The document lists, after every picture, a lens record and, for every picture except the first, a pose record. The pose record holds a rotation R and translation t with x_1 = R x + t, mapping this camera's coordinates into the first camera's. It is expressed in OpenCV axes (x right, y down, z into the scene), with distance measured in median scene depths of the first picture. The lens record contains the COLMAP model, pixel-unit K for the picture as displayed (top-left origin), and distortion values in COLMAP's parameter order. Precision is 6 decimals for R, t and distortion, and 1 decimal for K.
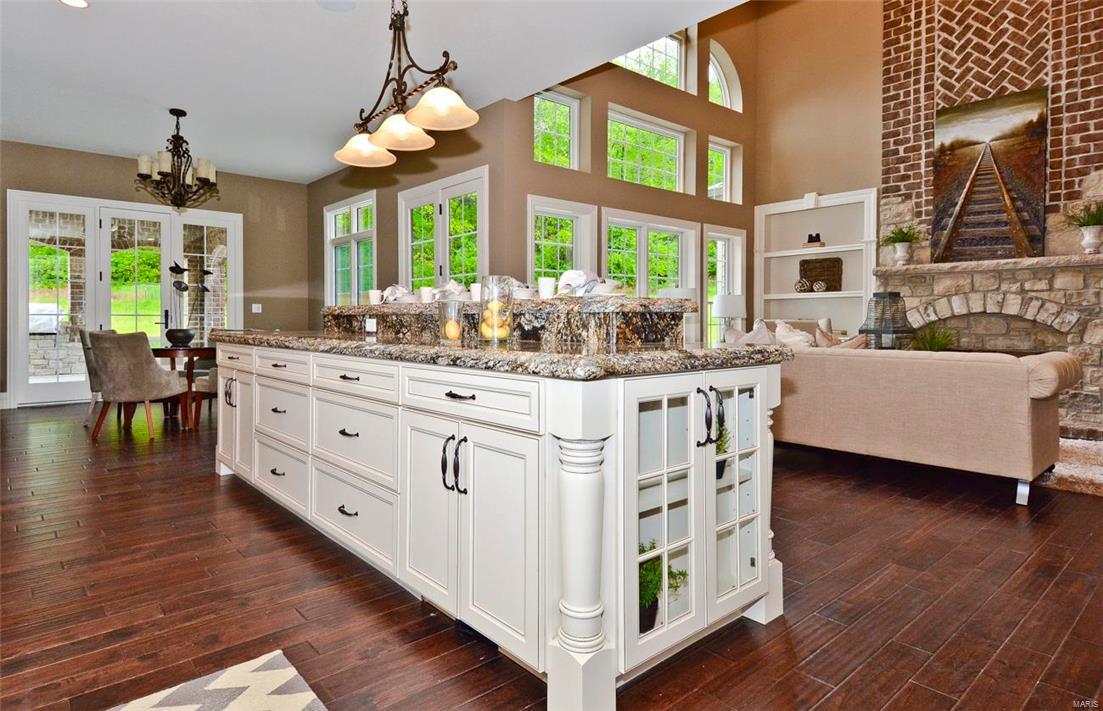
lens RADIAL K [[596.5, 0, 548.1], [0, 596.5, 319.4], [0, 0, 1]] dist [0.039545, -0.022121]
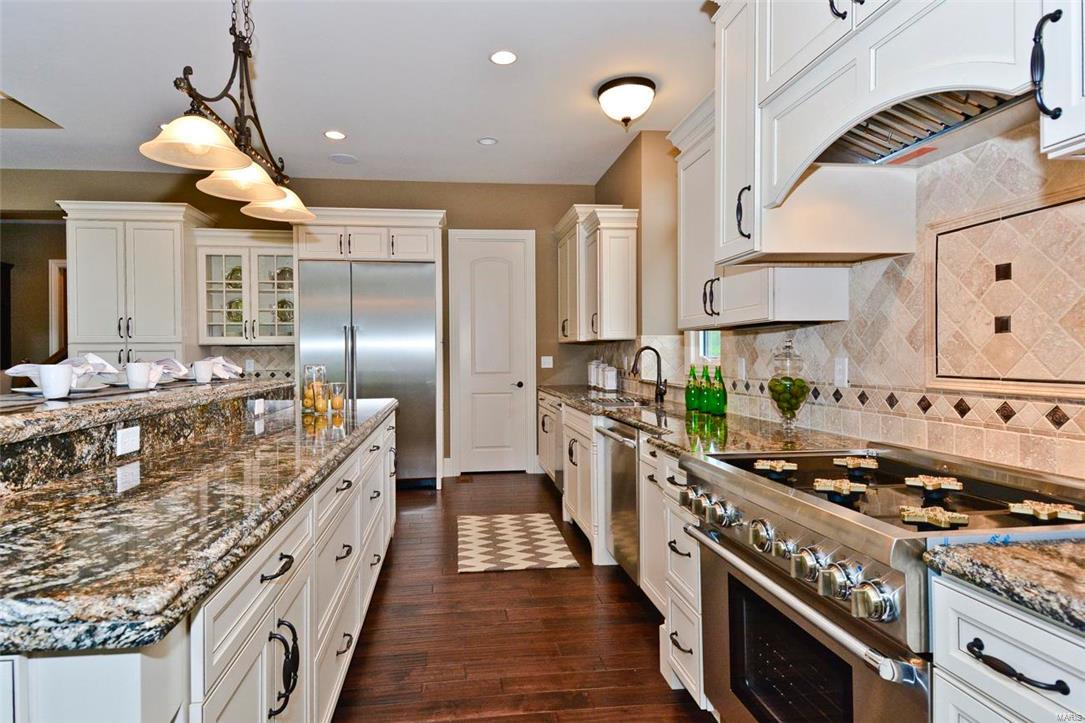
lens RADIAL K [[585.0, 0, 521.3], [0, 585.0, 361.4], [0, 0, 1]] dist [0.071353, -0.066281]
pose [[-0.818135, 0.000407, 0.575025, -0.862824], [0.006682, 0.999939, 0.008799, -0.059662], [-0.574987, 0.011041, -0.818088, 1.232012]]
